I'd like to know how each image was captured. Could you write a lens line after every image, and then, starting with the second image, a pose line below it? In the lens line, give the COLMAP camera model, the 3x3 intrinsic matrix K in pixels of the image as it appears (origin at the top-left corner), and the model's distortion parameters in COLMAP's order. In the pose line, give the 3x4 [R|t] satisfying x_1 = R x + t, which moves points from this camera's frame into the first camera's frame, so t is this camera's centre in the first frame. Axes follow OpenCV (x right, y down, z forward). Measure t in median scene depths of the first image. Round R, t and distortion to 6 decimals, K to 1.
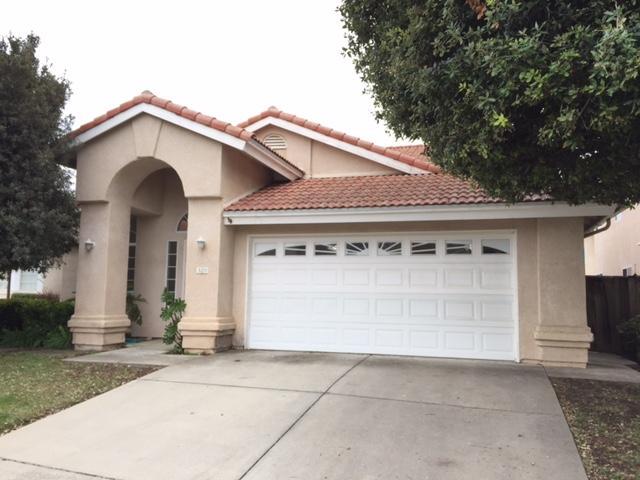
lens RADIAL K [[539.0, 0, 320.0], [0, 539.0, 240.0], [0, 0, 1]] dist [0.050165, -0.001618]
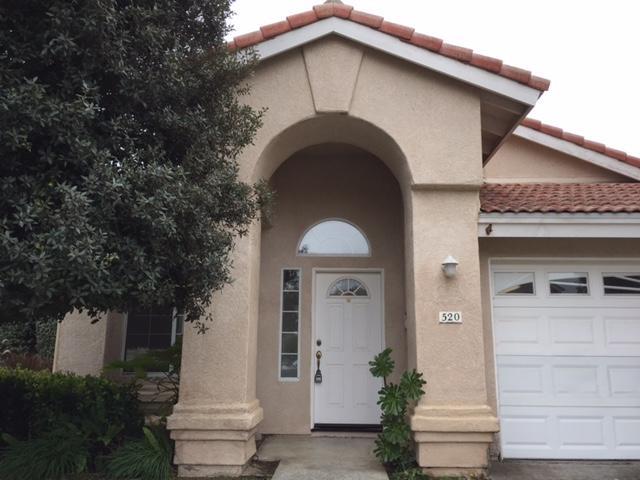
lens RADIAL K [[539.0, 0, 320.0], [0, 539.0, 240.0], [0, 0, 1]] dist [0.050165, -0.001618]
pose [[0.970255, 0.039834, 0.238787, -0.463109], [-0.017293, 0.995254, -0.095763, 0.032038], [-0.241468, 0.088785, 0.966339, 0.477174]]
